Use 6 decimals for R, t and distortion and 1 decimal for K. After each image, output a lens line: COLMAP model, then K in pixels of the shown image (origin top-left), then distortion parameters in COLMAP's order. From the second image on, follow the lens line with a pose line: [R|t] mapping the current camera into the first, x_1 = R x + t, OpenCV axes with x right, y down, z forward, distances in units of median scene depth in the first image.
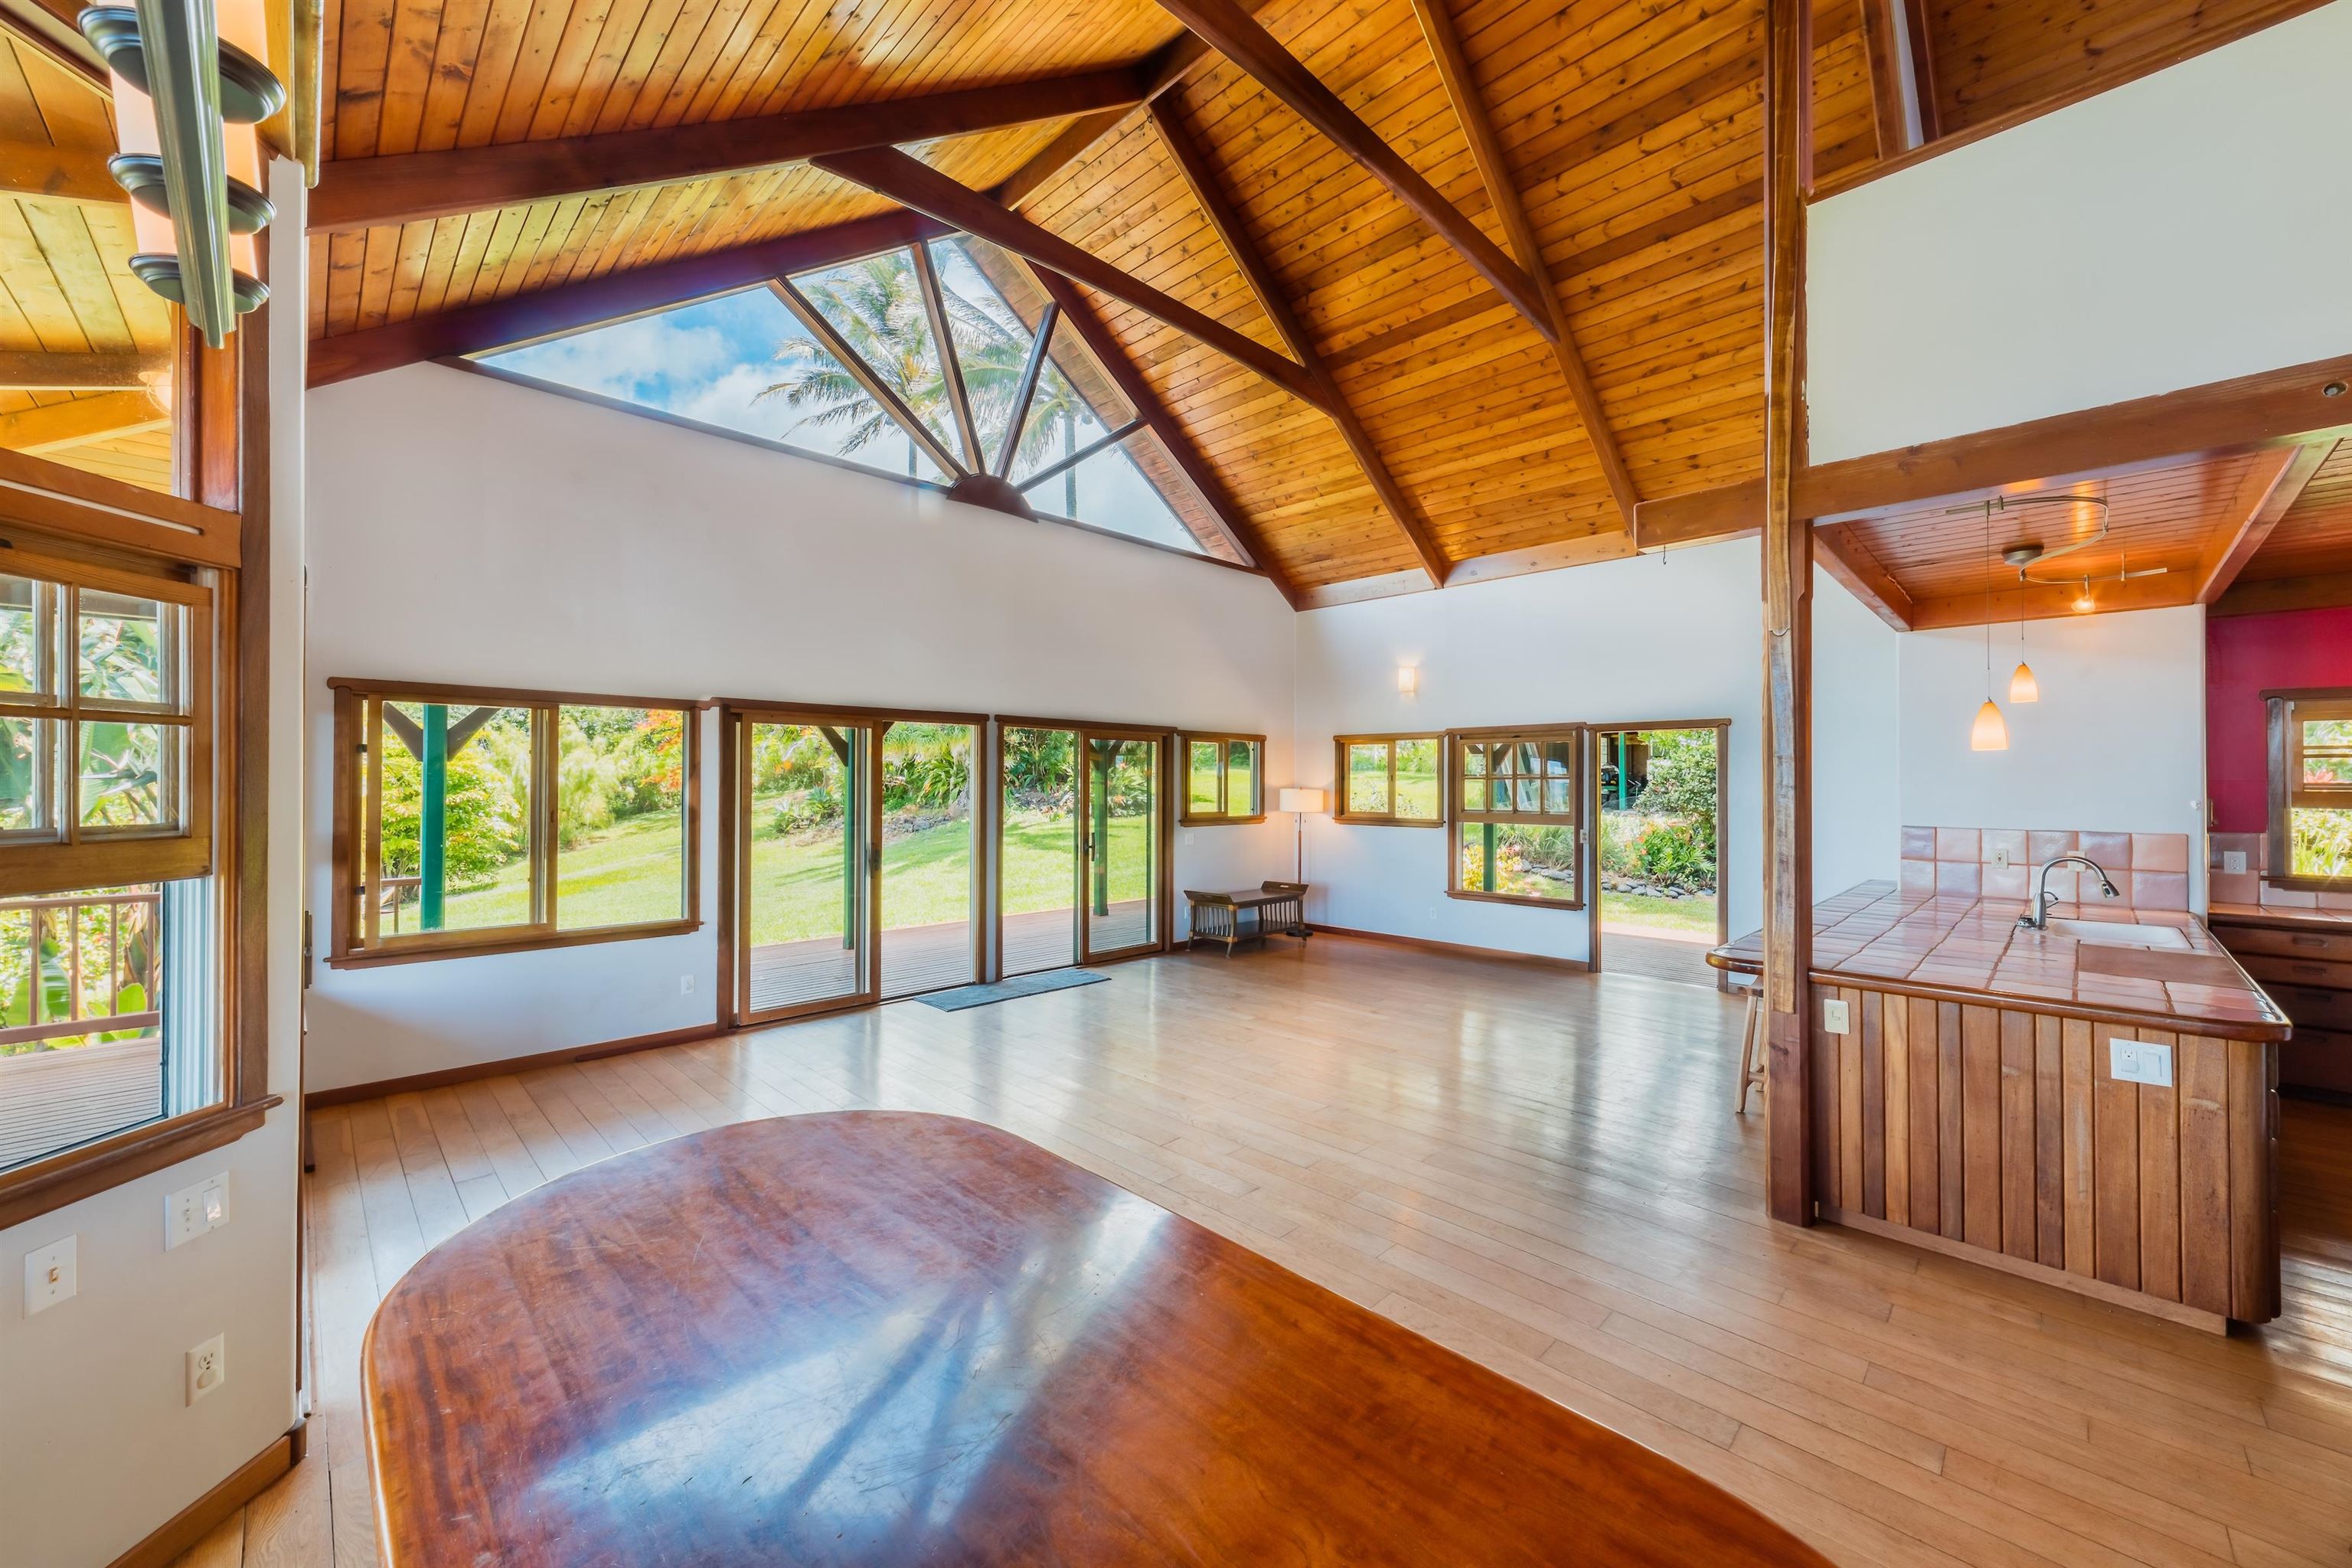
lens RADIAL K [[888.0, 0, 1183.7], [0, 888.0, 773.8], [0, 0, 1]] dist [0.002106, 0.000634]
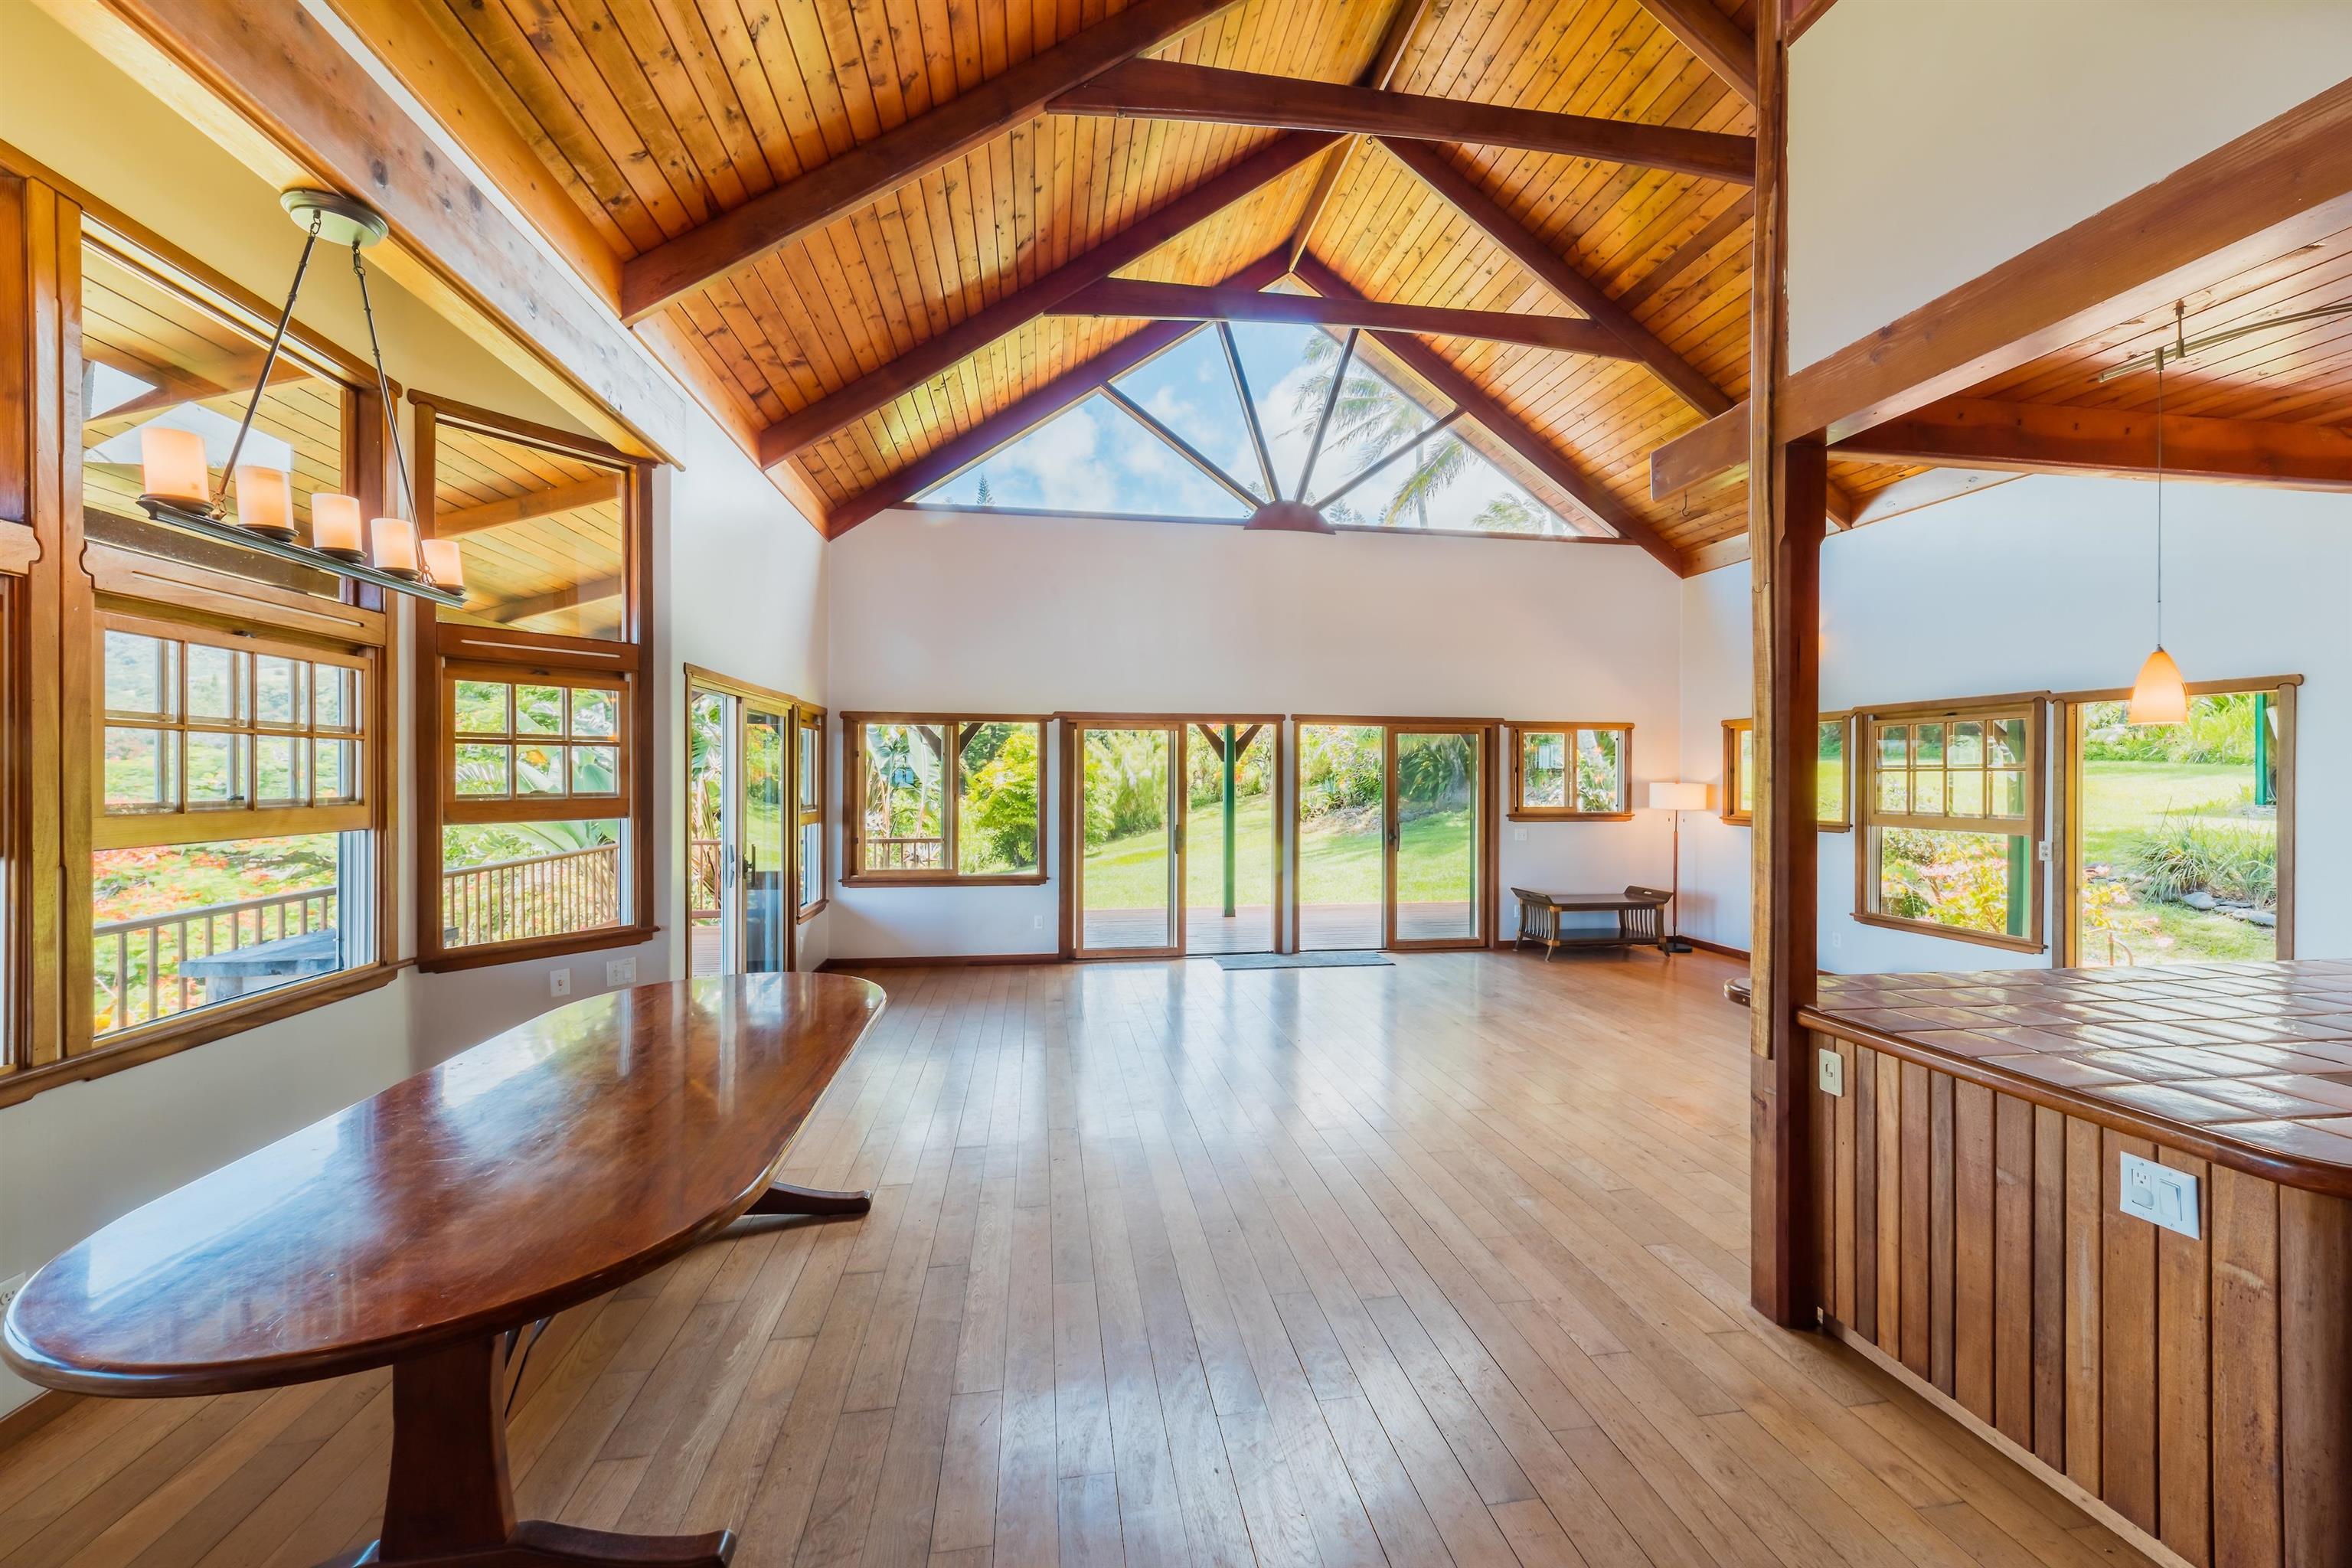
lens RADIAL K [[888.0, 0, 1183.7], [0, 888.0, 773.8], [0, 0, 1]] dist [0.002106, 0.000634]
pose [[0.810596, -0.001133, -0.585605, 0.423771], [0.004754, 0.999978, 0.004646, 0.002637], [0.585586, -0.006550, 0.810583, 0.020570]]
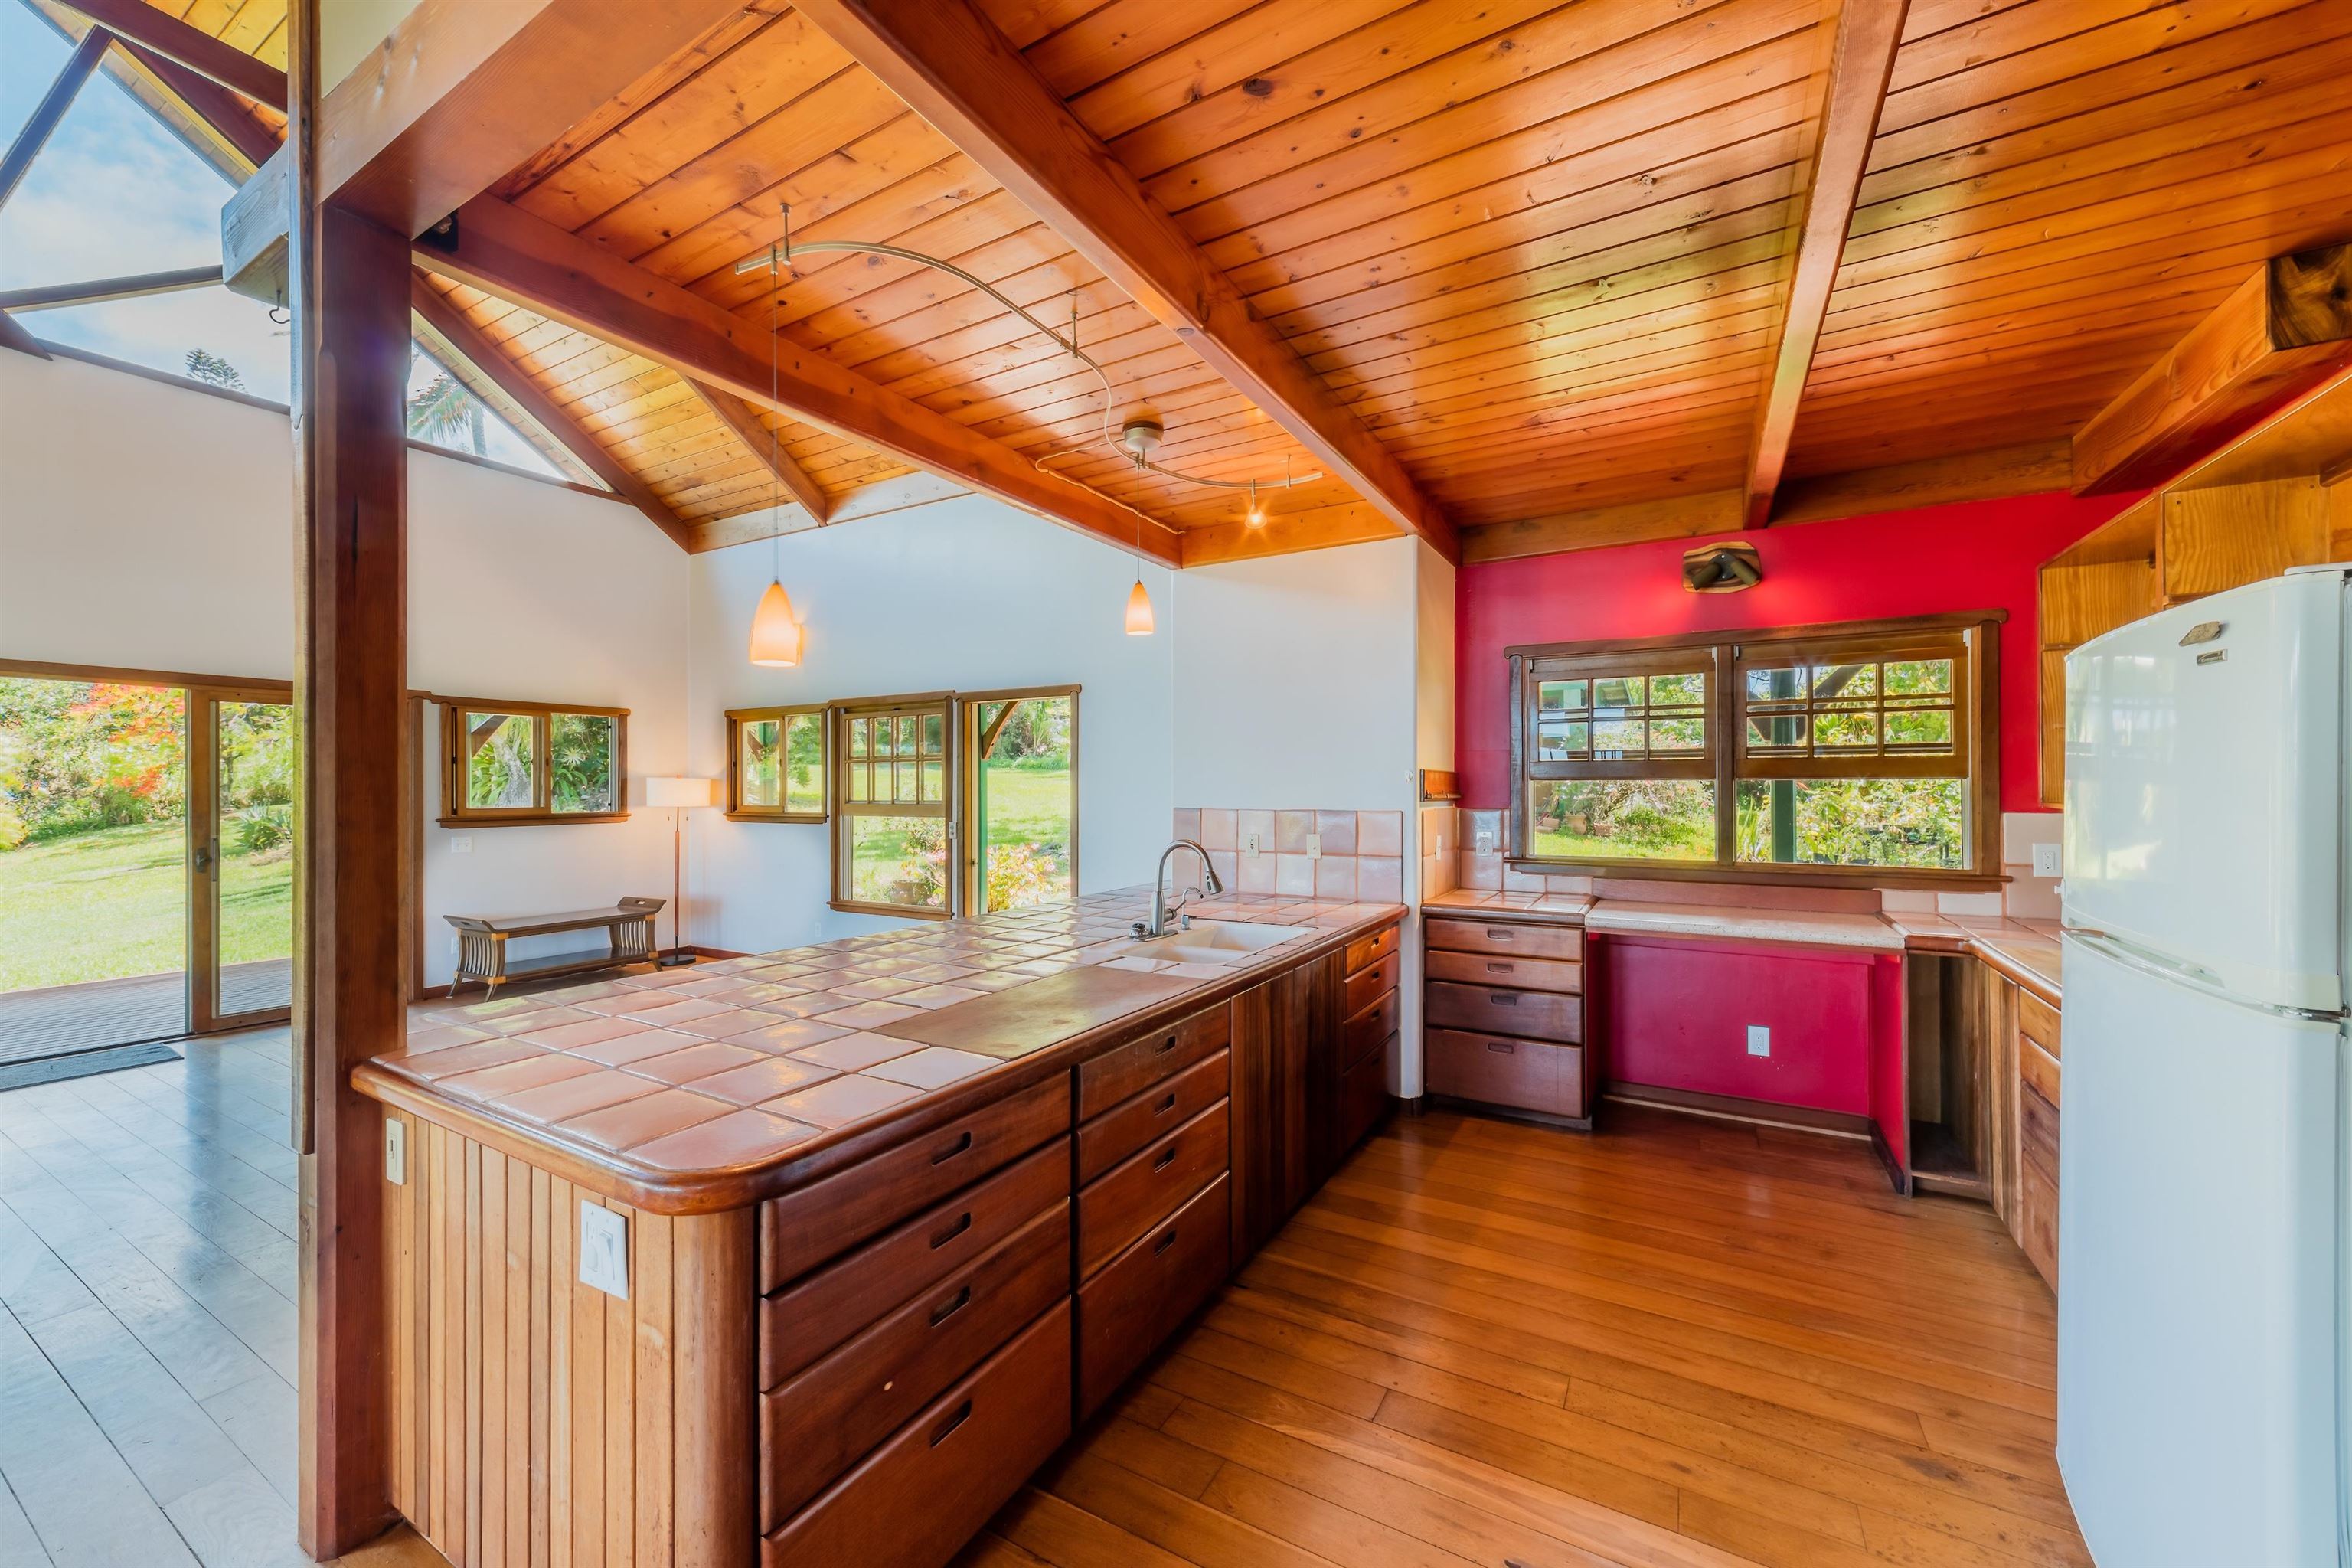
lens RADIAL K [[888.0, 0, 1183.7], [0, 888.0, 773.8], [0, 0, 1]] dist [0.002106, 0.000634]
pose [[0.965687, -0.002948, 0.259693, 0.608732], [0.003806, 0.999989, -0.002802, 0.029843], [-0.259682, 0.003694, 0.965687, 0.211086]]
